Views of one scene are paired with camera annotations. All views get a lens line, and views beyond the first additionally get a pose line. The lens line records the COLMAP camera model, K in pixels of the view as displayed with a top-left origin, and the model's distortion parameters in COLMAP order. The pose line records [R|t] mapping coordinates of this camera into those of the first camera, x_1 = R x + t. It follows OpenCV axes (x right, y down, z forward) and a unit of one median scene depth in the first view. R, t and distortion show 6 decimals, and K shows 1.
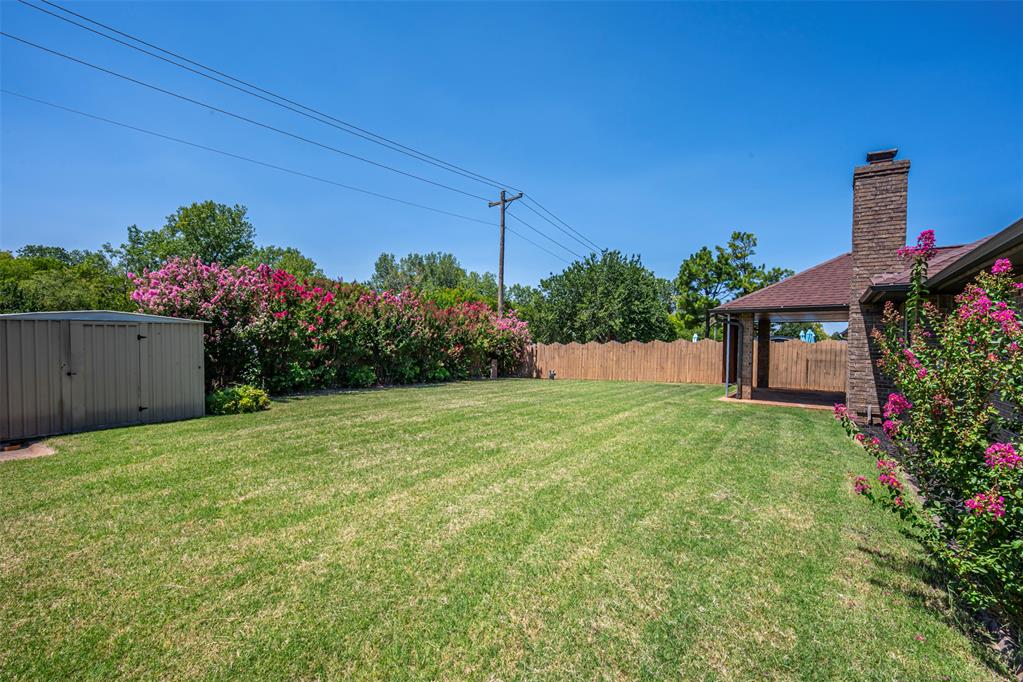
lens RADIAL K [[431.1, 0, 511.1], [0, 431.1, 343.8], [0, 0, 1]] dist [-0.004103, -0.000252]
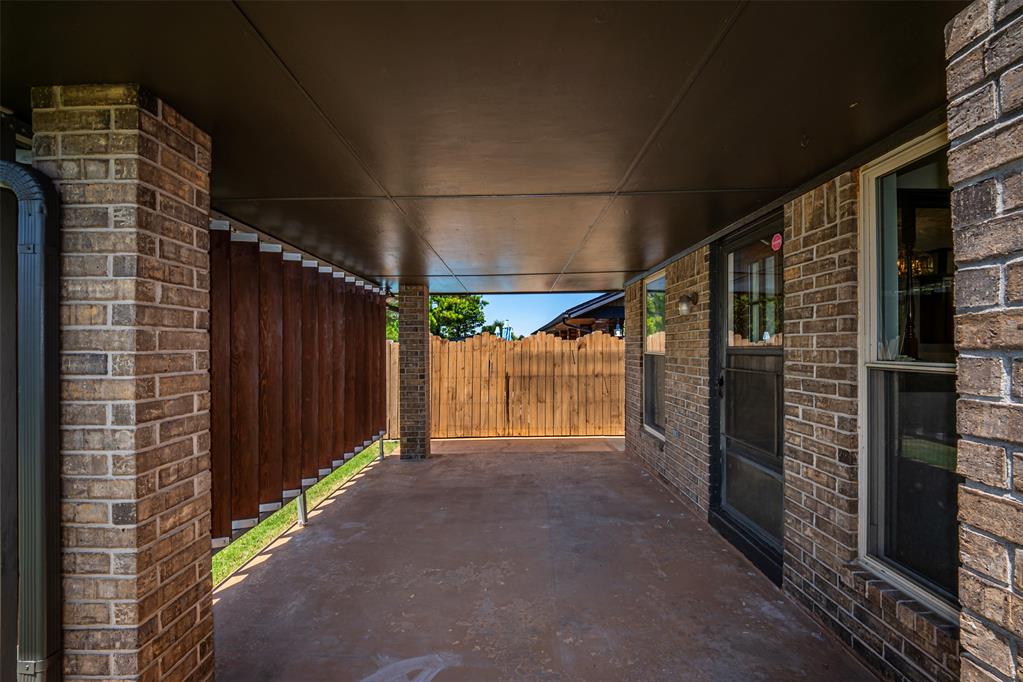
lens RADIAL K [[431.1, 0, 510.7], [0, 431.1, 343.6], [0, 0, 1]] dist [-0.004103, -0.000252]
pose [[0.787259, -0.019128, 0.616326, 0.533400], [0.027153, 0.999625, -0.003660, 0.003972], [-0.616024, 0.019617, 0.787483, 0.833401]]
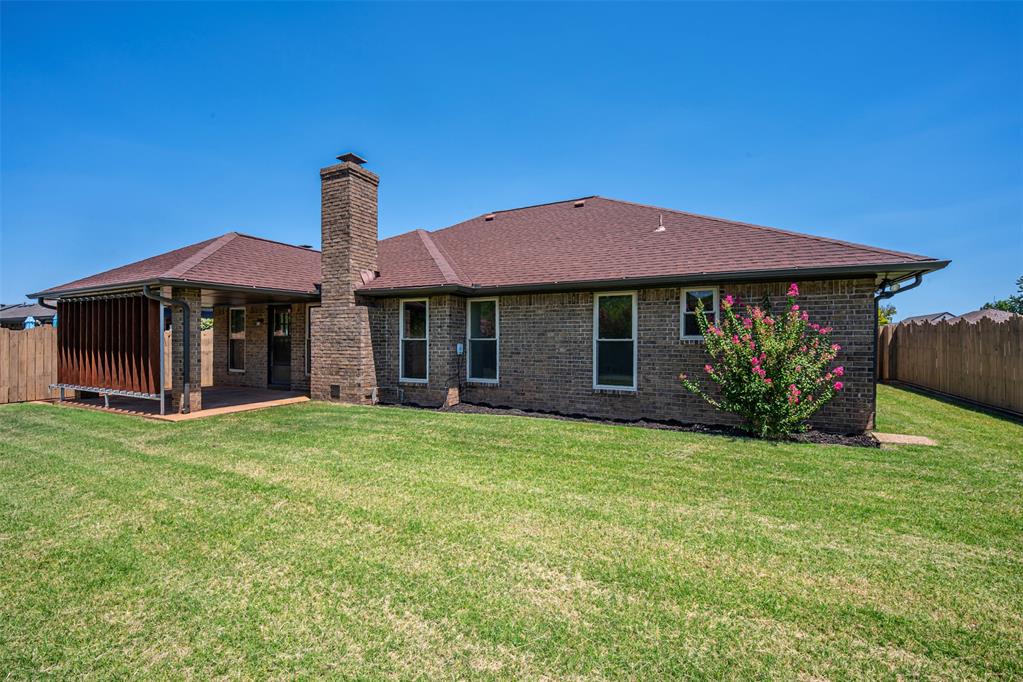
lens RADIAL K [[431.1, 0, 512.0], [0, 431.1, 343.4], [0, 0, 1]] dist [-0.004103, -0.000252]
pose [[-0.183233, -0.028926, 0.982644, -0.229593], [0.001681, 0.999556, 0.029737, -0.002369], [-0.983068, 0.007101, -0.183103, 0.619109]]
